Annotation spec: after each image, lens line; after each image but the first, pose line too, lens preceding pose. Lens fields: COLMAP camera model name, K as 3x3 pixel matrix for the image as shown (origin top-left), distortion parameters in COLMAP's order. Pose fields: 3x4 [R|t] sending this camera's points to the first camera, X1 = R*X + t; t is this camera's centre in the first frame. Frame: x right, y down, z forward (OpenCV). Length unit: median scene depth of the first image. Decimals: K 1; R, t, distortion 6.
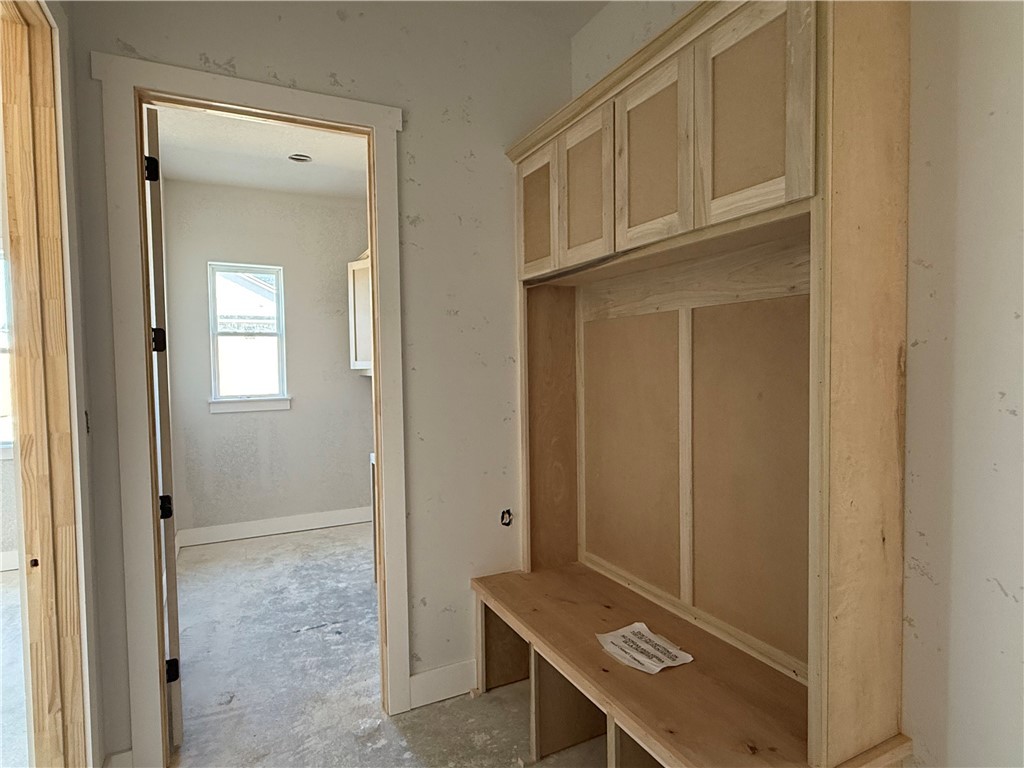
lens RADIAL K [[563.7, 0, 509.8], [0, 563.7, 383.3], [0, 0, 1]] dist [-0.000832, -0.000139]
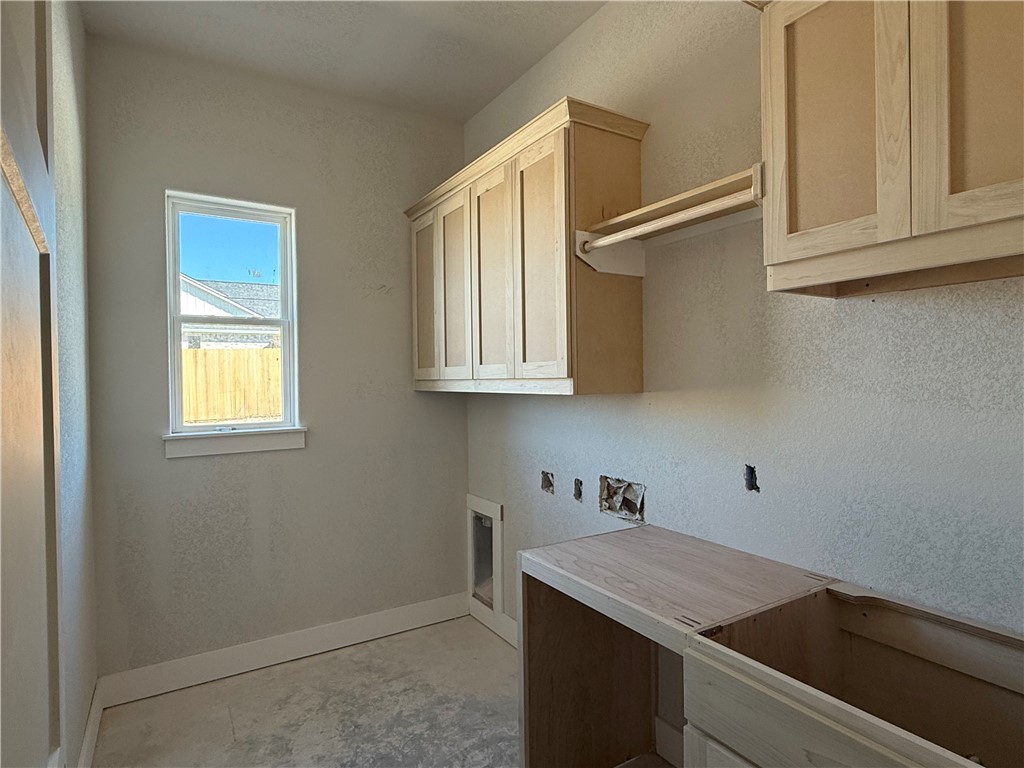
lens RADIAL K [[560.0, 0, 512.0], [0, 560.0, 384.0], [0, 0, 1]] dist [0.000650, 0.000120]
pose [[0.995902, 0.003745, 0.090366, -0.234695], [-0.001422, 0.999667, -0.025759, -0.006819], [-0.090432, 0.025525, 0.995575, 0.406224]]
